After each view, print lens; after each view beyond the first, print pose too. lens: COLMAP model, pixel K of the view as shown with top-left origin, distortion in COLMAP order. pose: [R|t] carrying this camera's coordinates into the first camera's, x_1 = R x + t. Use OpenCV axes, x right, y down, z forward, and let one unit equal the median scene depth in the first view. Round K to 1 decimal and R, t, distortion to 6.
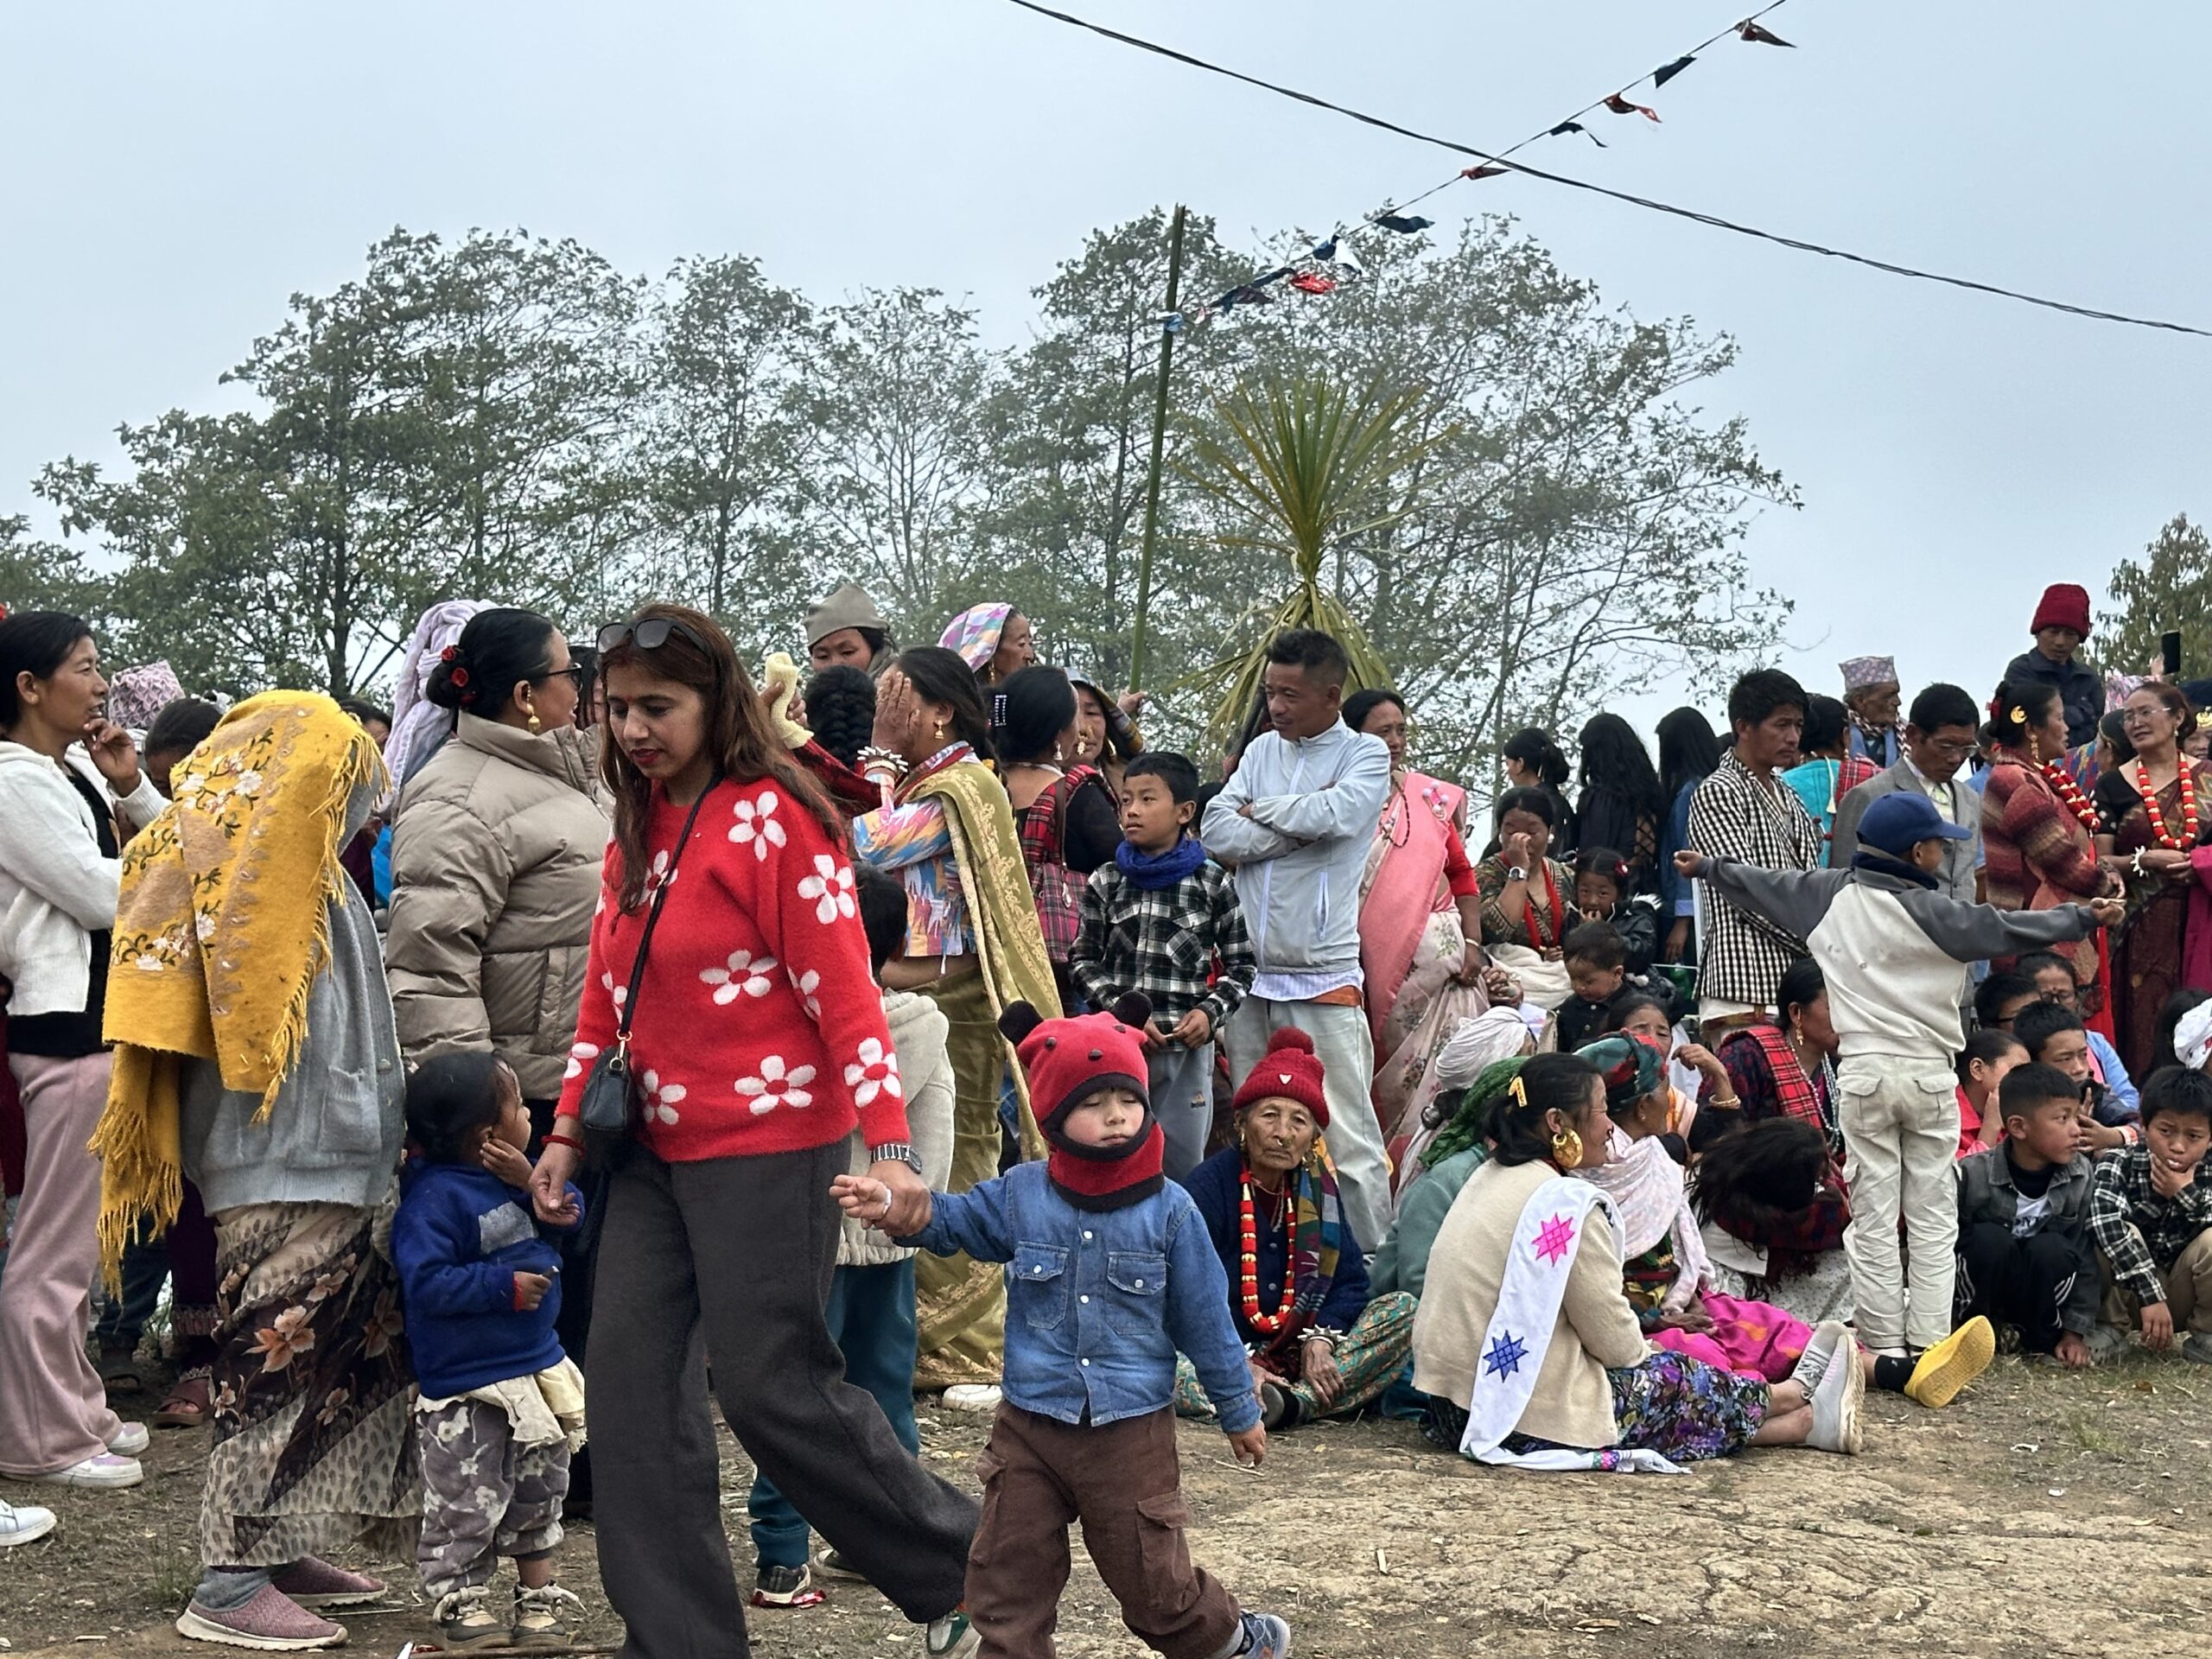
lens RADIAL K [[4333.5, 0, 1106.0], [0, 4333.5, 829.5], [0, 0, 1]] dist [0.561882, -6.749017]
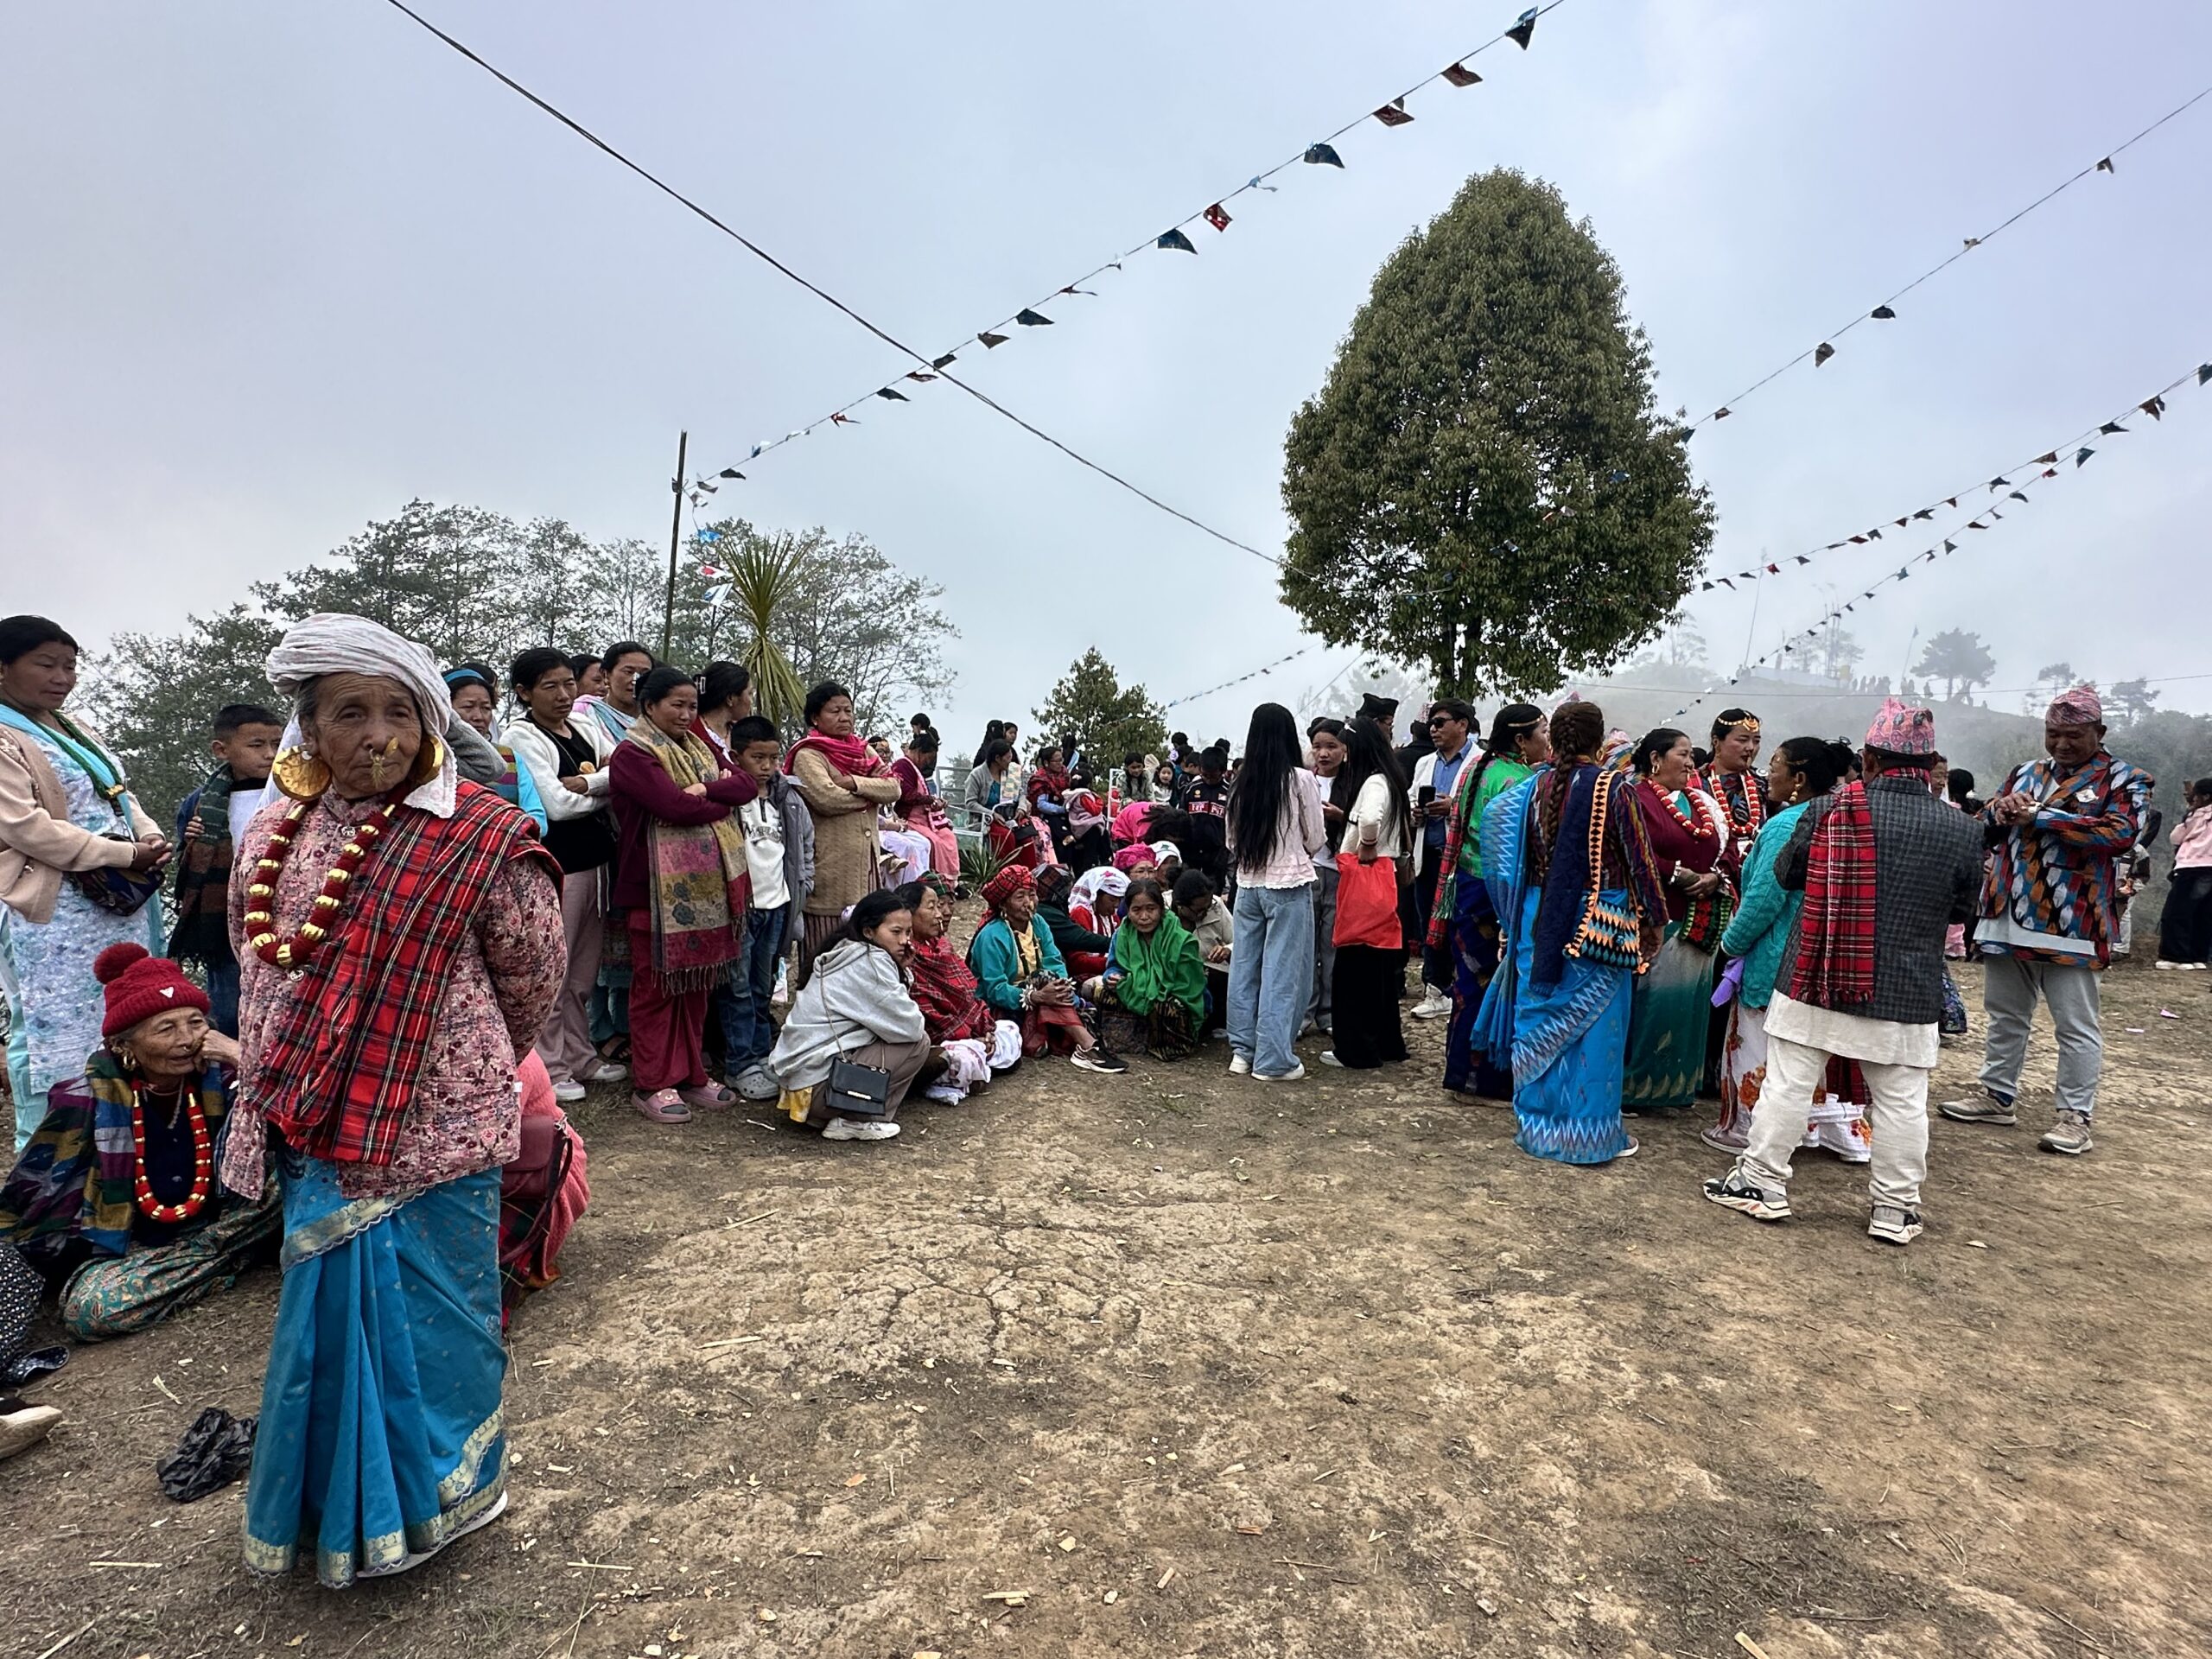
lens RADIAL K [[1259.8, 0, 1106.0], [0, 1259.8, 829.5], [0, 0, 1]] dist [0.003541, 0.000400]
pose [[0.958334, 0.011542, 0.285416, 0.015576], [-0.030205, 0.997676, 0.061073, -0.003134], [-0.284048, -0.067149, 0.956456, 0.174528]]
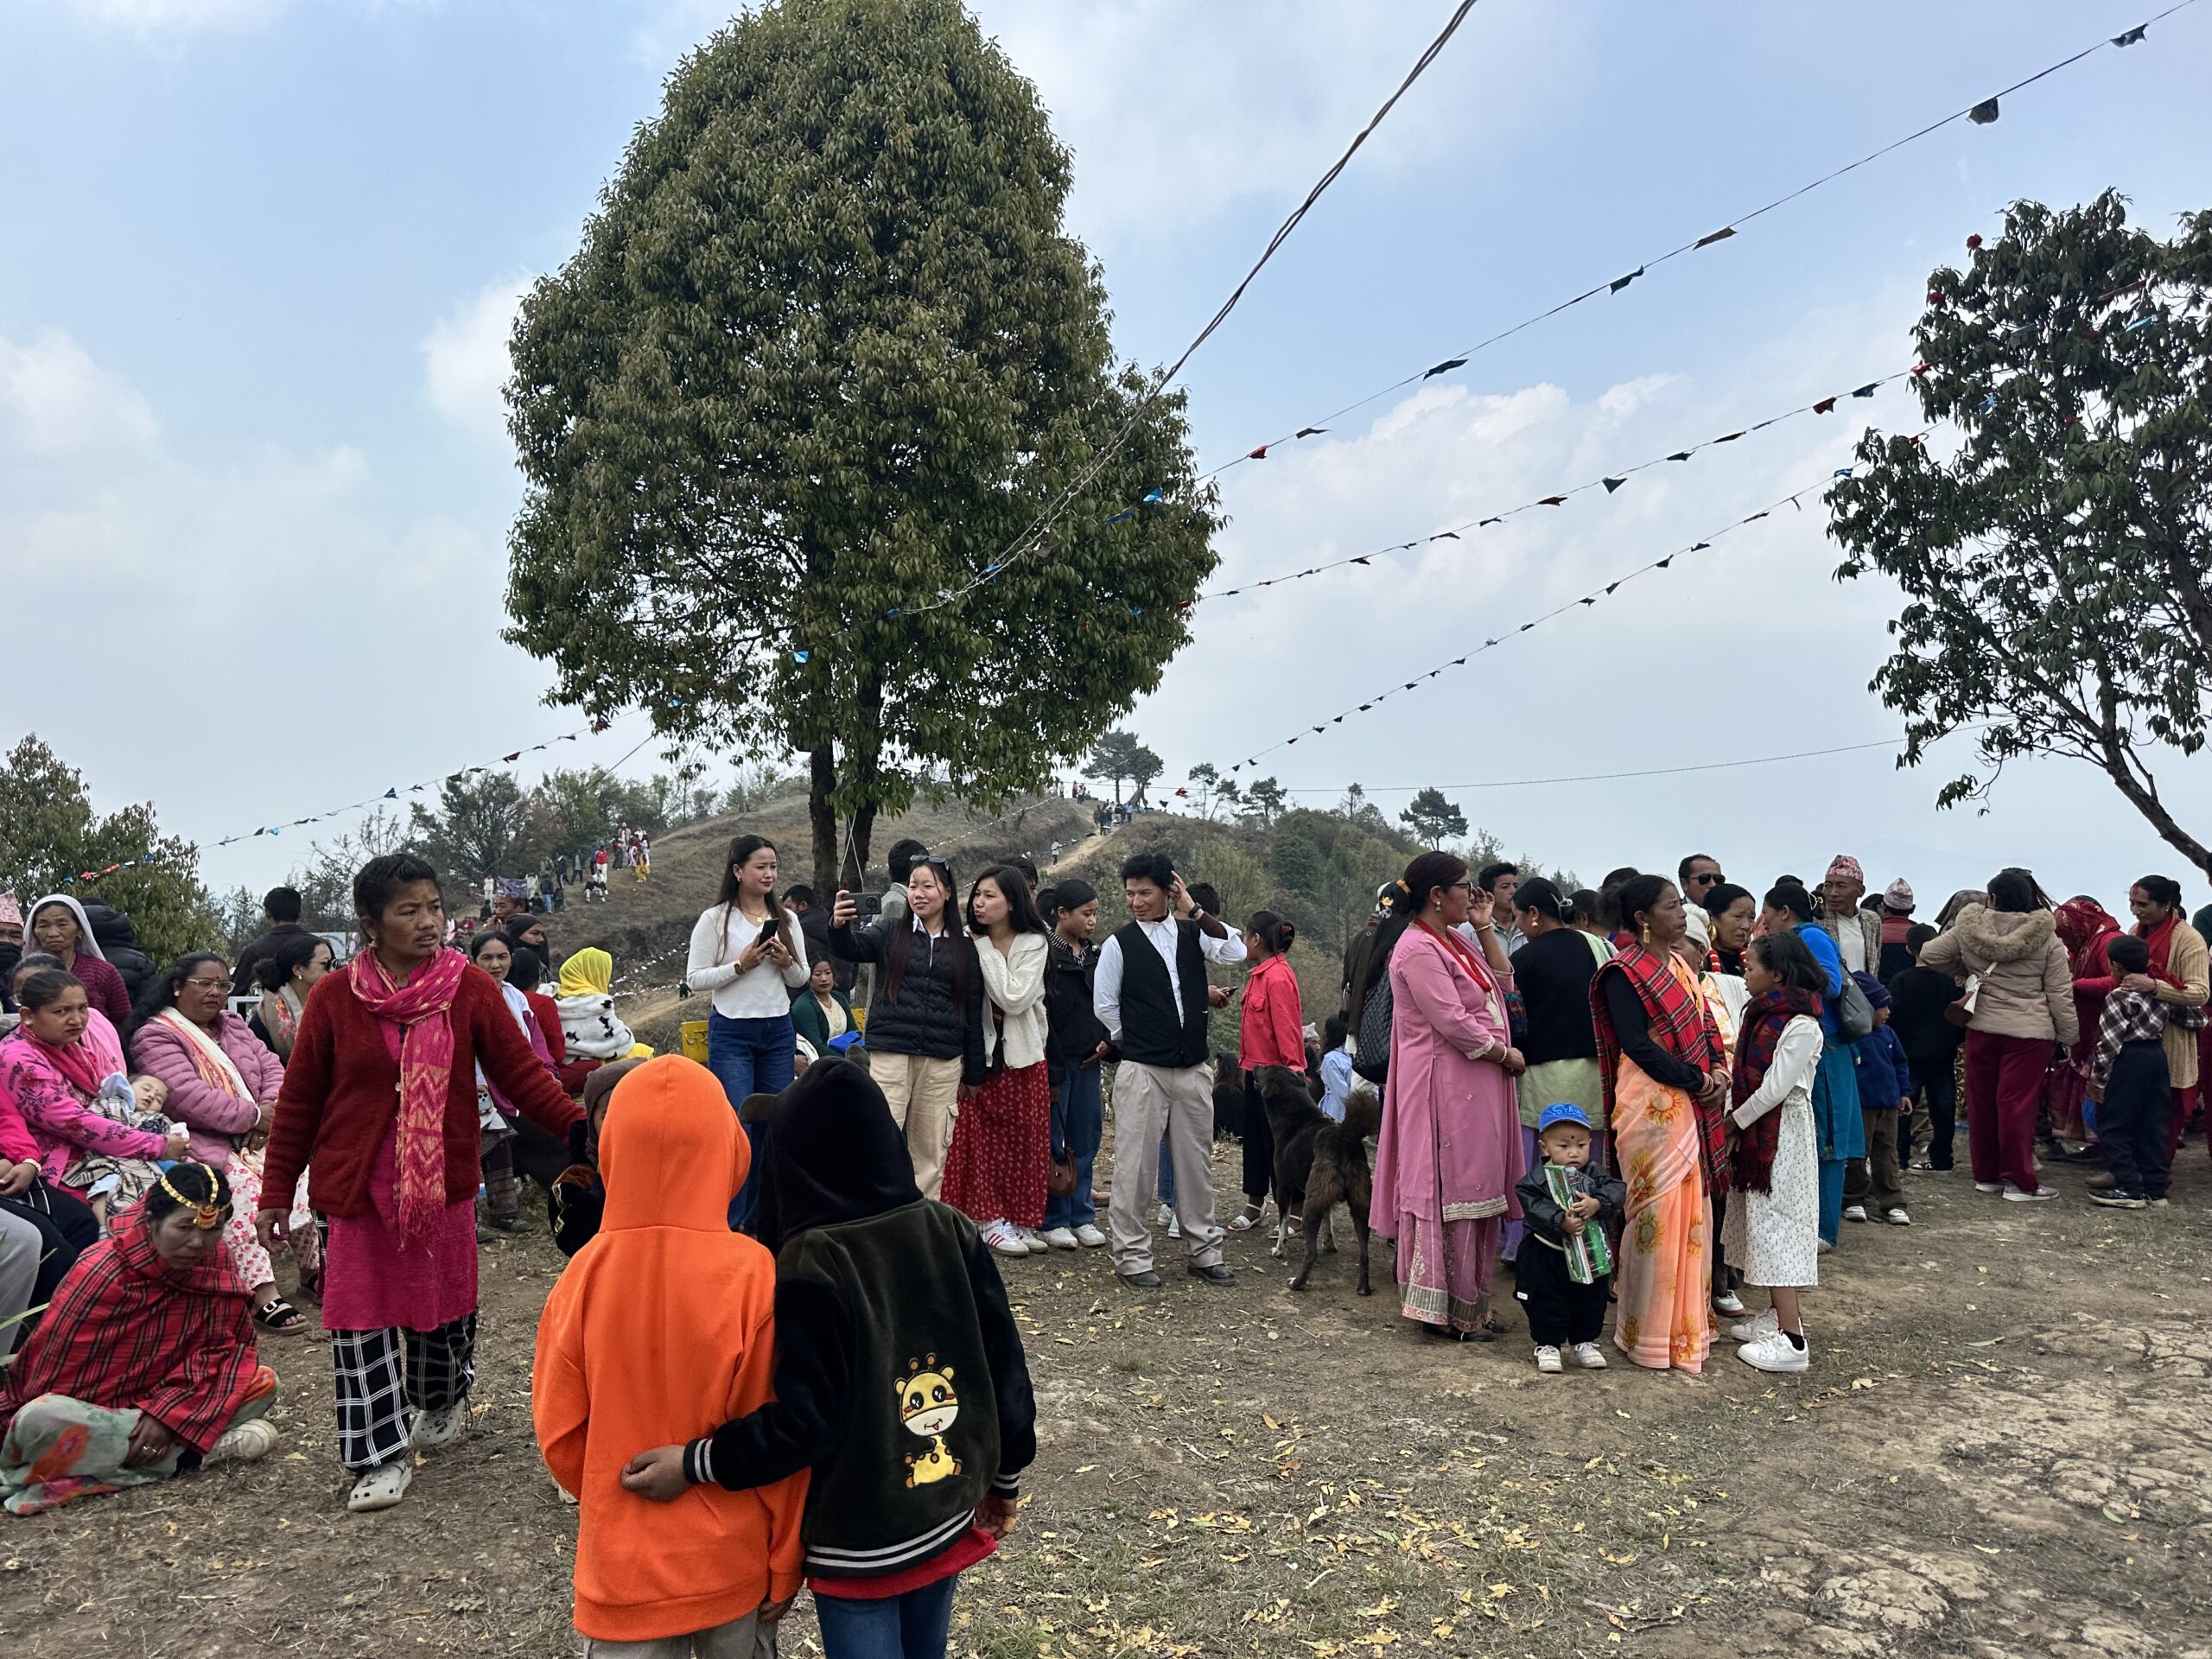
lens RADIAL K [[1532.1, 0, 1078.1], [0, 1532.1, 812.7], [0, 0, 1]] dist [-0.012306, -0.006232]
pose [[0.607759, 0.017946, 0.793919, 0.036187], [0.028326, 0.998618, -0.044258, -0.009215], [-0.793616, 0.049387, 0.606411, 0.312016]]
